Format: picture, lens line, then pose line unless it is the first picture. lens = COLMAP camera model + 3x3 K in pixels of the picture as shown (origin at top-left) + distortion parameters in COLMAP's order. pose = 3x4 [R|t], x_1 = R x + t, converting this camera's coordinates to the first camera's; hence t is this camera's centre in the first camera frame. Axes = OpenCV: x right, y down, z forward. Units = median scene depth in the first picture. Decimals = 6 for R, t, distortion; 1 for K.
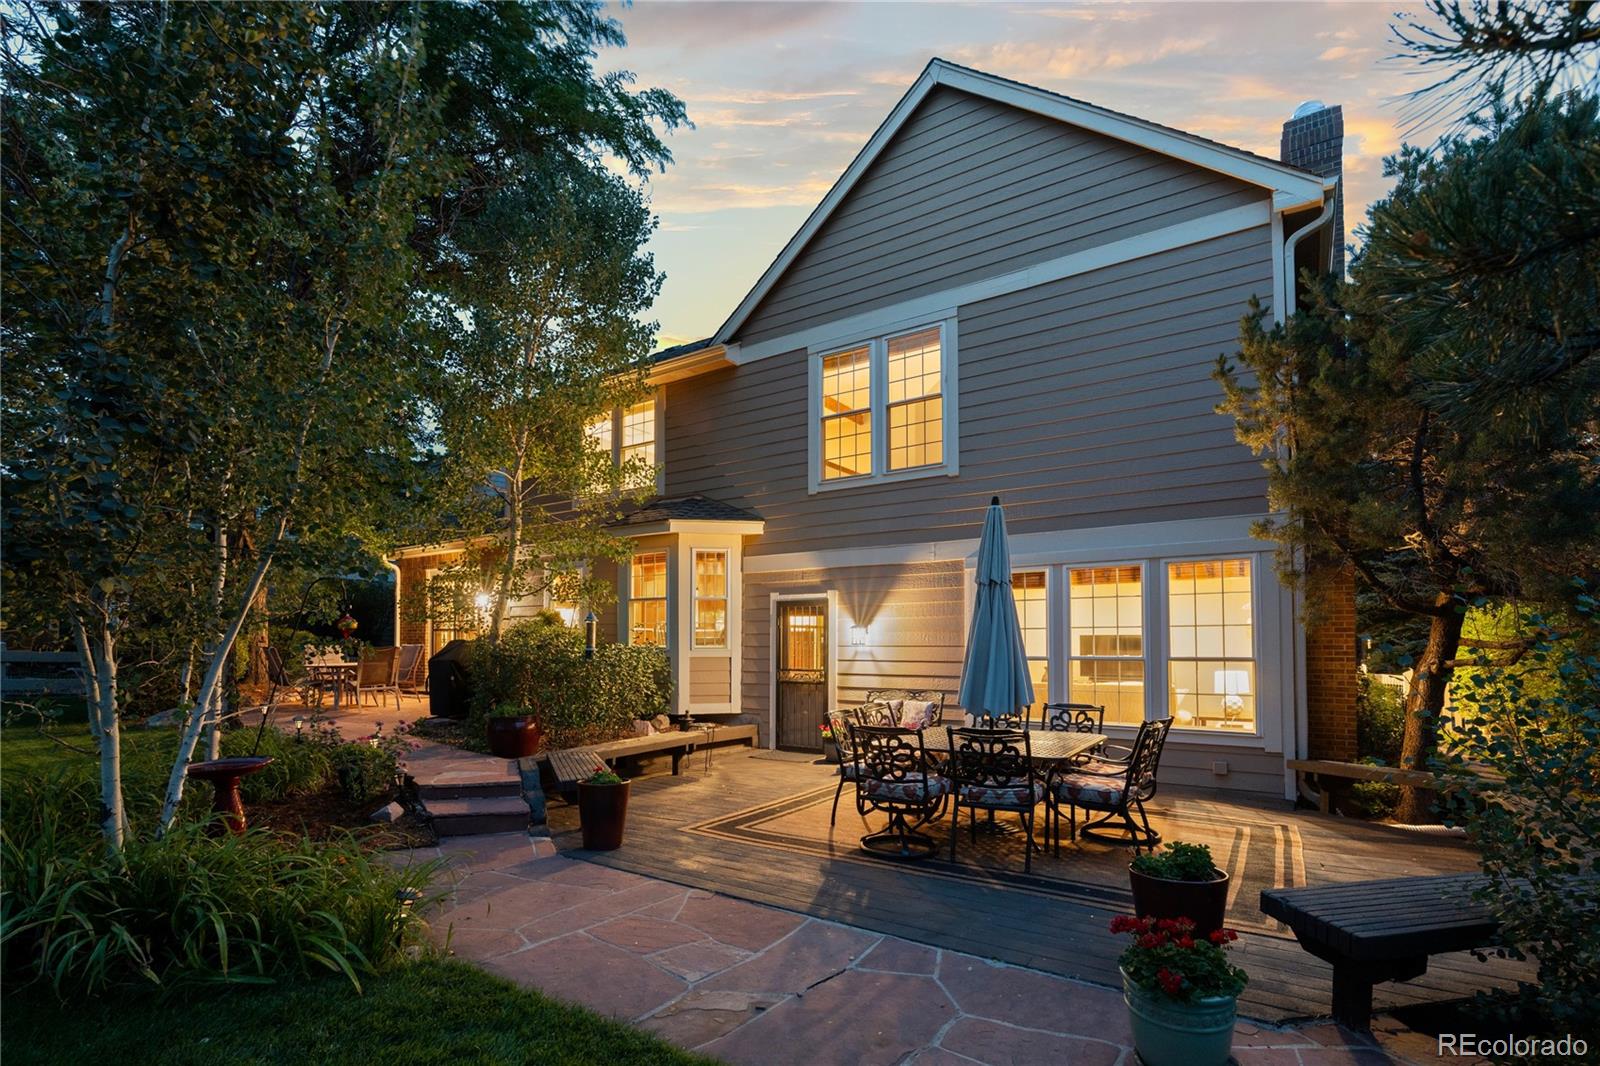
lens RADIAL K [[734.6, 0, 807.8], [0, 734.6, 626.6], [0, 0, 1]] dist [-0.002687, -0.001457]
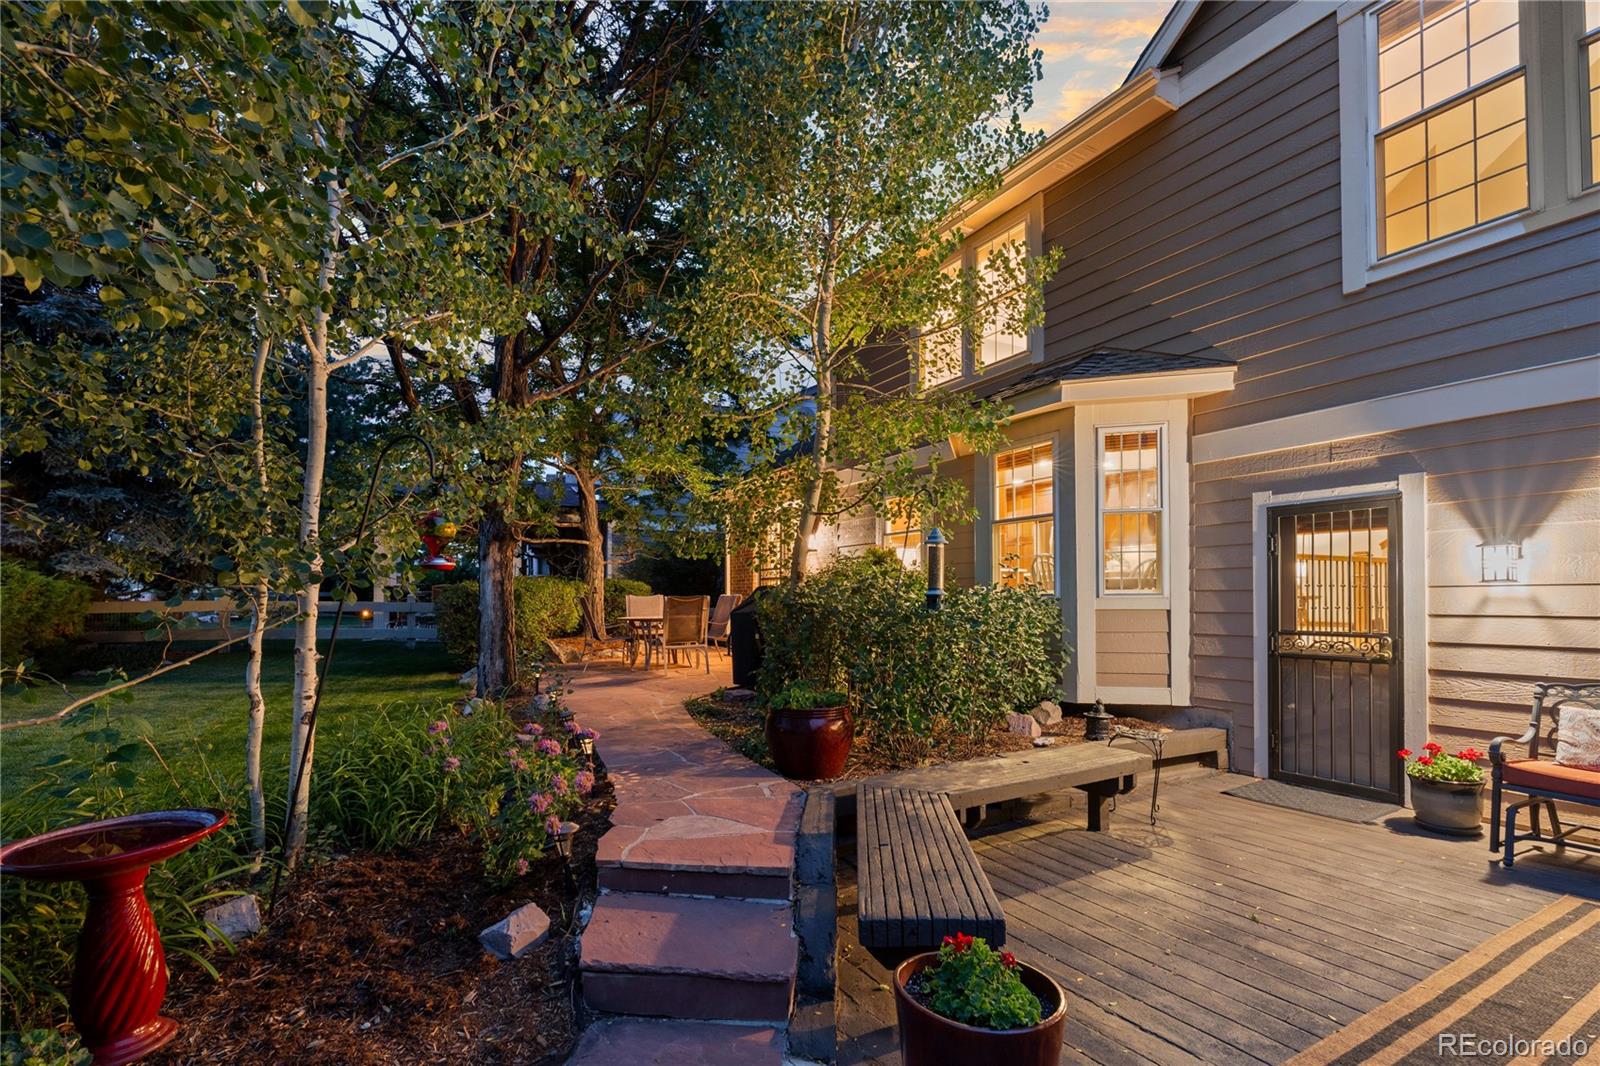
lens RADIAL K [[734.6, 0, 800.3], [0, 734.6, 590.4], [0, 0, 1]] dist [-0.002687, -0.001457]
pose [[0.890337, -0.008354, -0.455226, -0.107357], [0.012864, 0.999894, 0.006810, 0.019975], [0.455121, -0.011919, 0.890350, 0.369004]]
